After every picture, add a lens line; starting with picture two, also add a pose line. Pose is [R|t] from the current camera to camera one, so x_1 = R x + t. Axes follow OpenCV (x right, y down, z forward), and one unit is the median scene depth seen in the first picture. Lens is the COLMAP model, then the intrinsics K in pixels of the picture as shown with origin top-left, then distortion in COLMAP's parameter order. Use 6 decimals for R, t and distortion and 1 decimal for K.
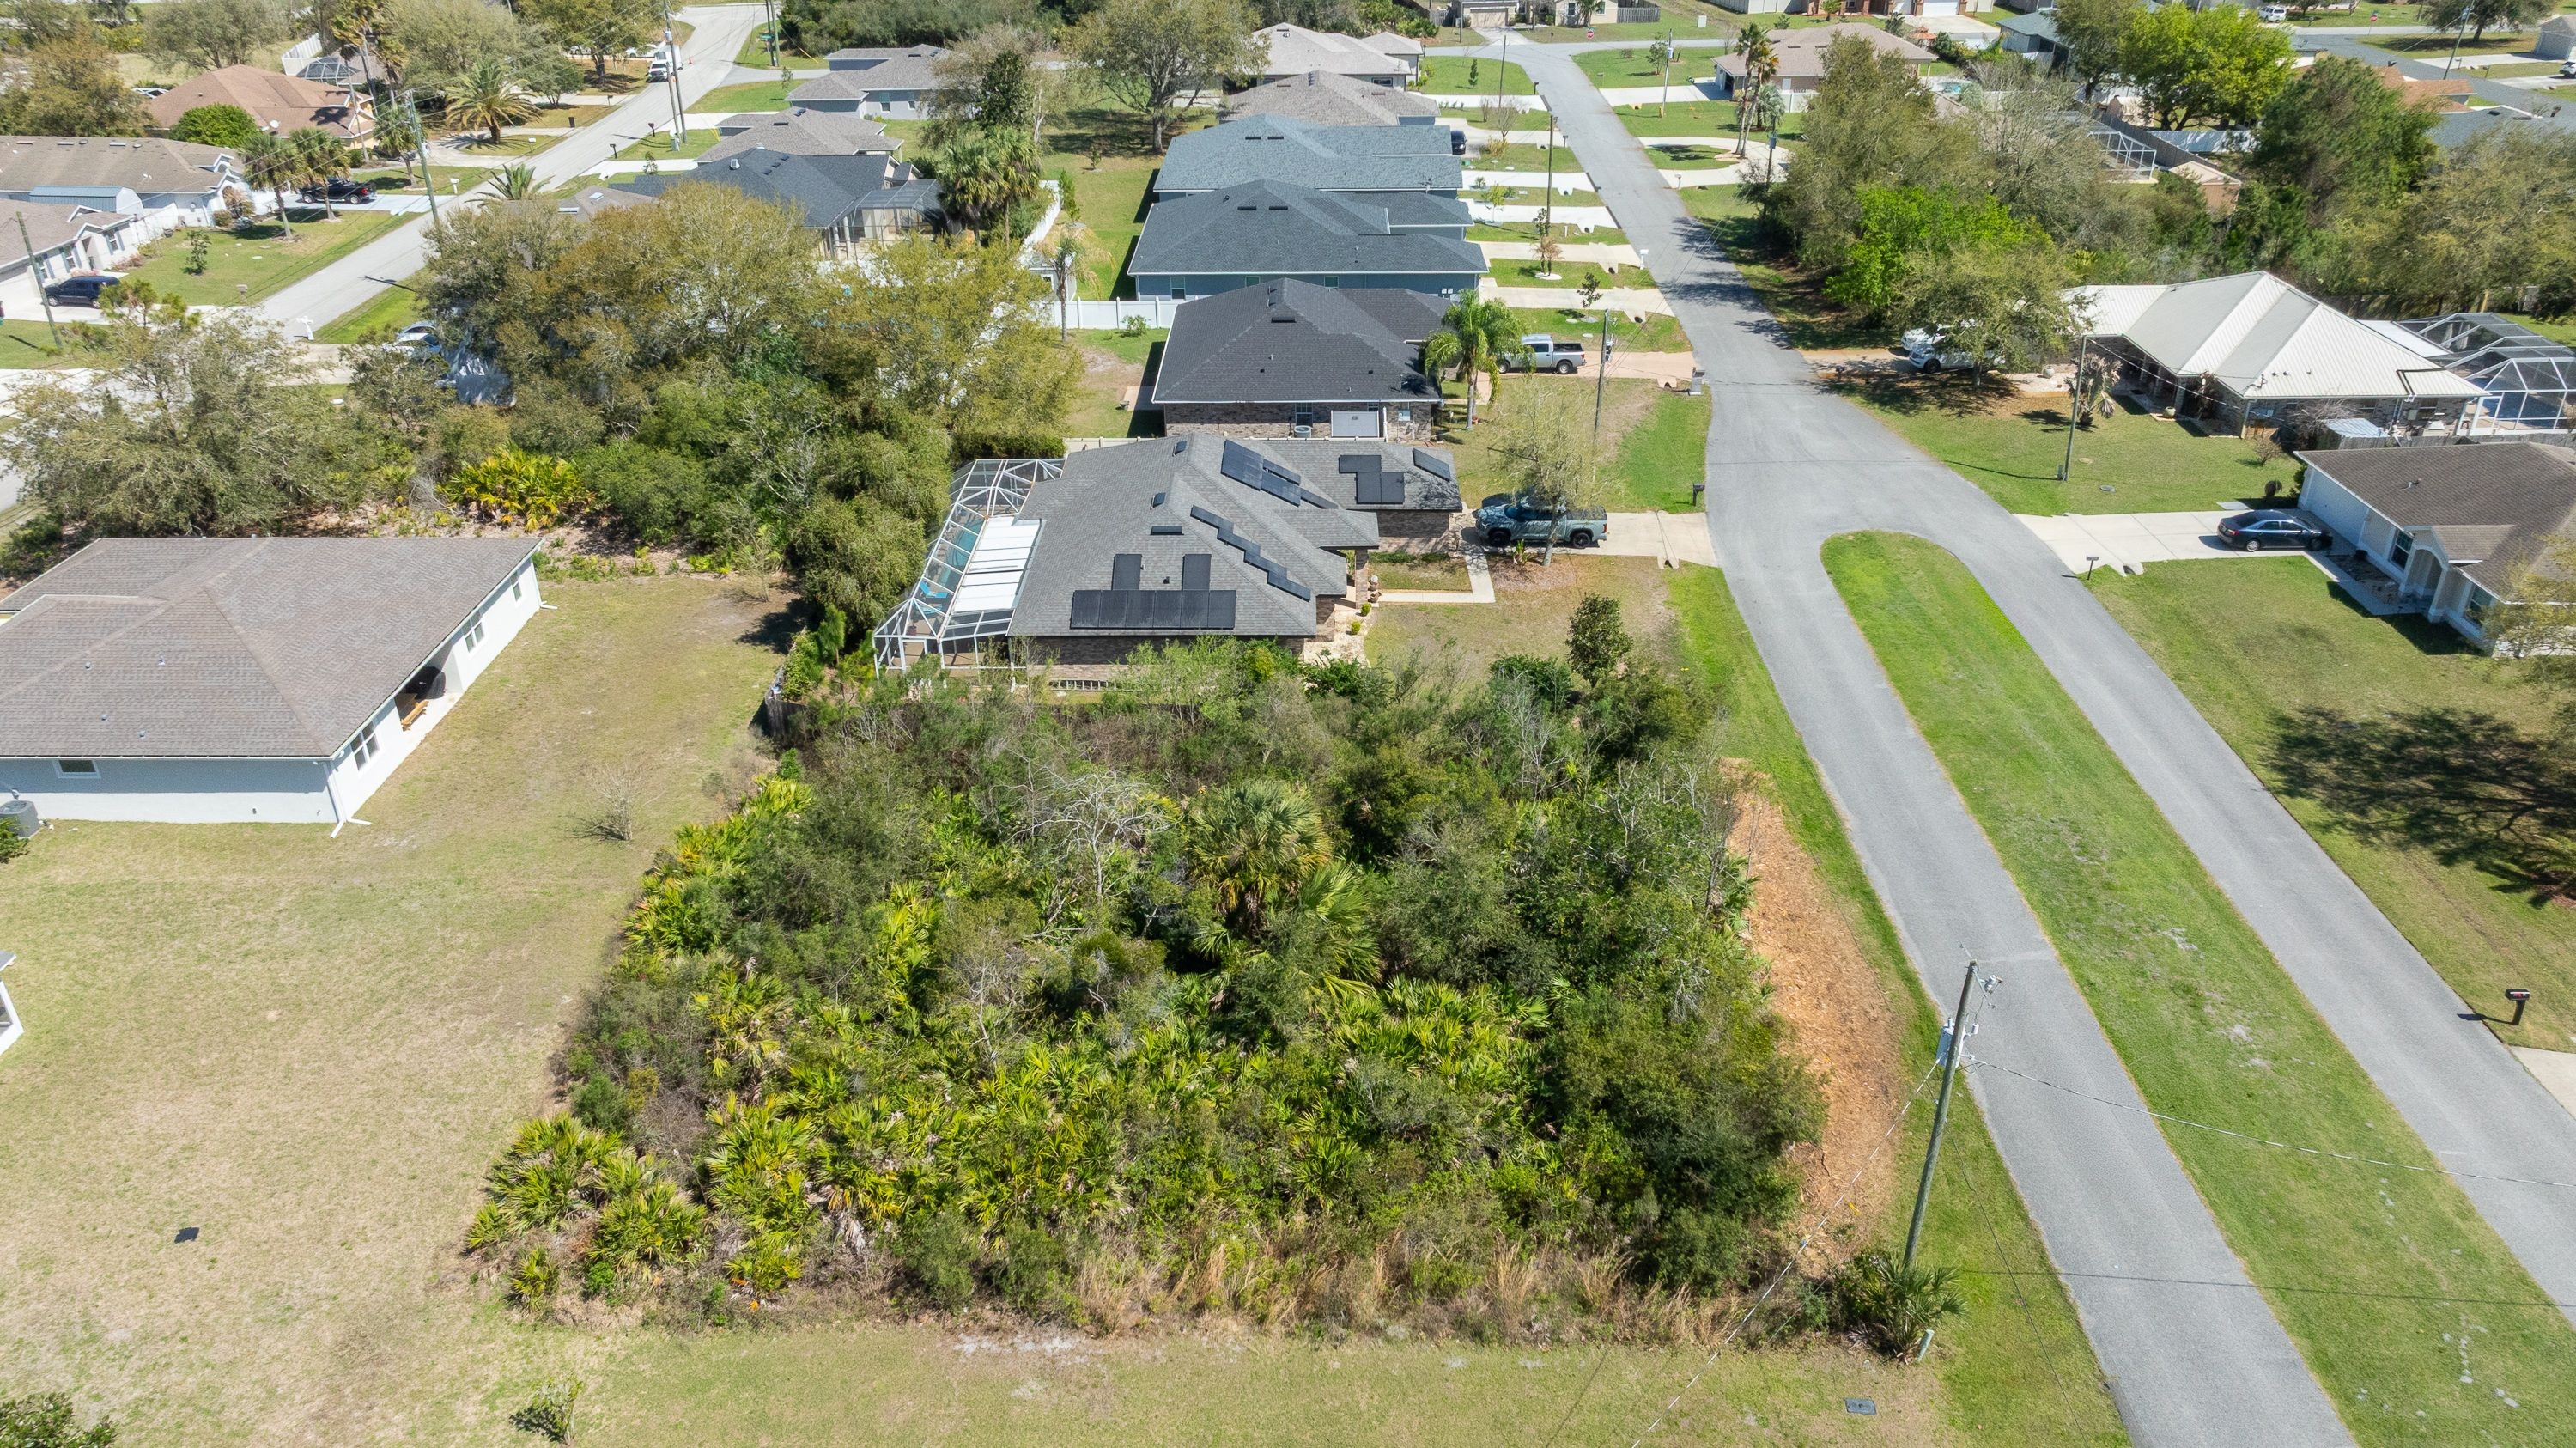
lens RADIAL K [[1819.9, 0, 1302.0], [0, 1819.9, 731.9], [0, 0, 1]] dist [-0.017373, 0.033102]
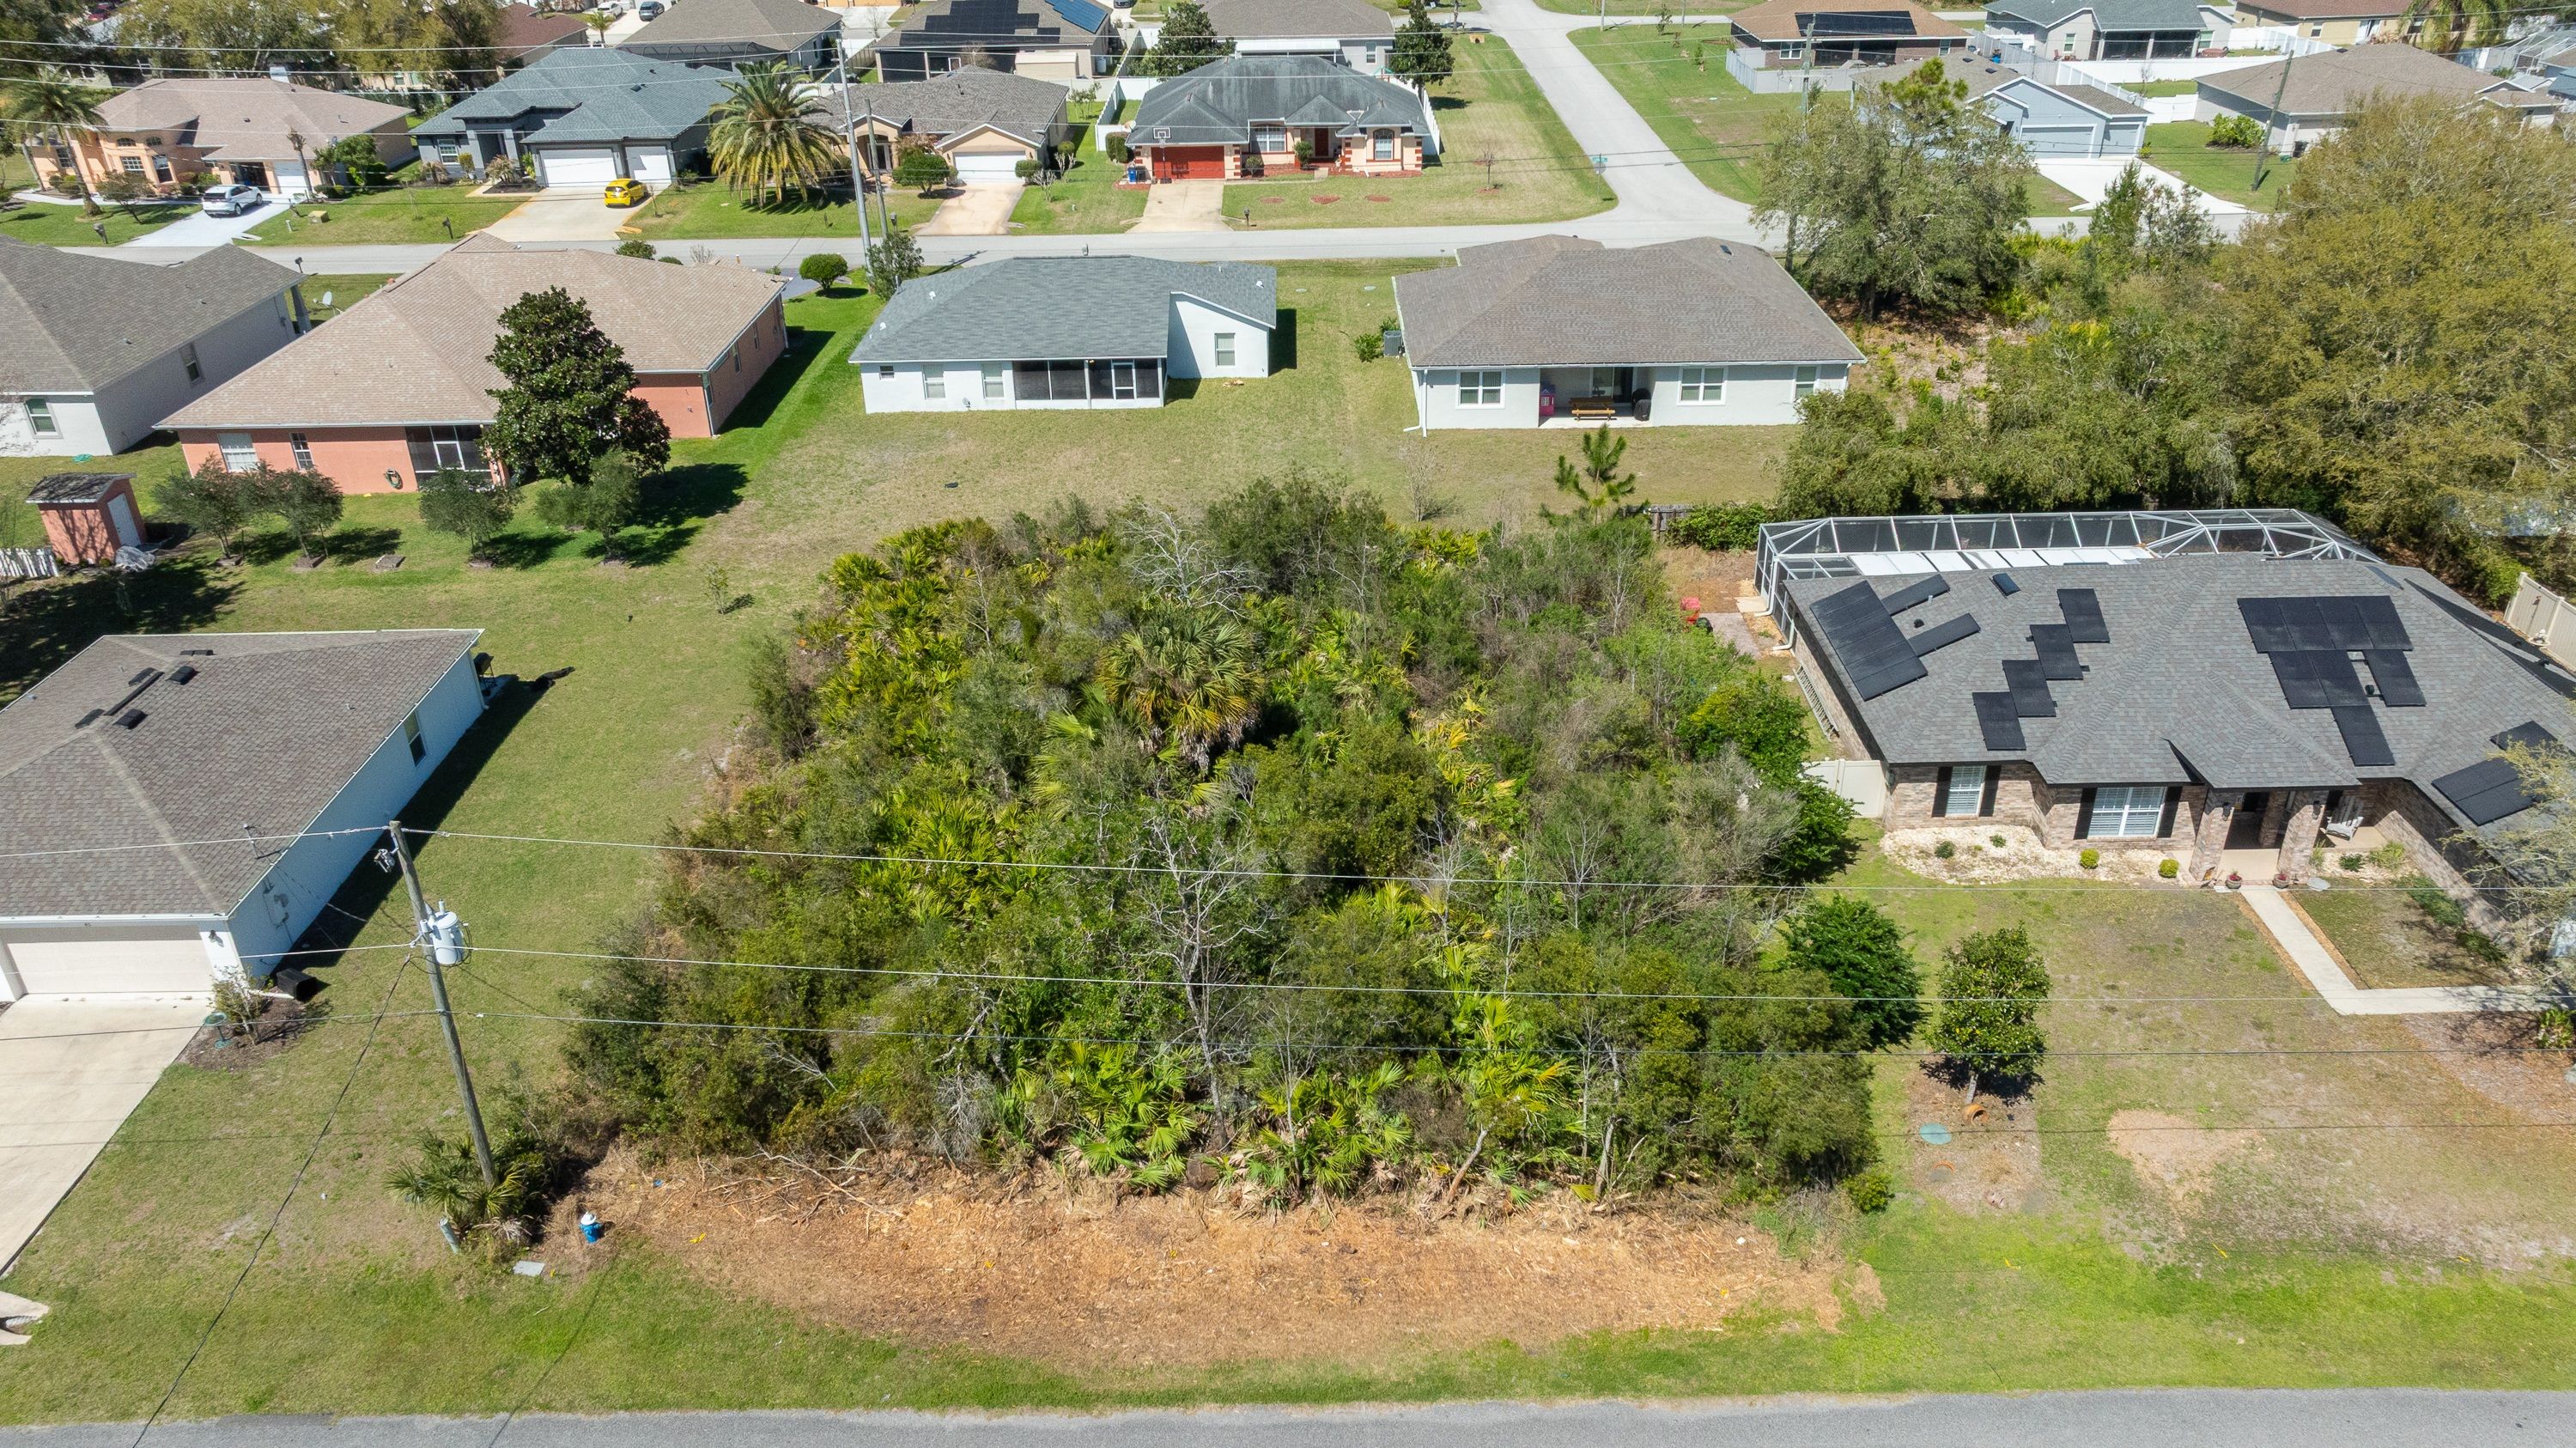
lens RADIAL K [[1819.9, 0, 1302.0], [0, 1819.9, 731.9], [0, 0, 1]] dist [-0.017373, 0.033102]
pose [[0.025550, 0.489062, -0.871875, 0.578112], [-0.464969, 0.777891, 0.422718, -0.241820], [0.884958, 0.394594, 0.247274, 0.605974]]
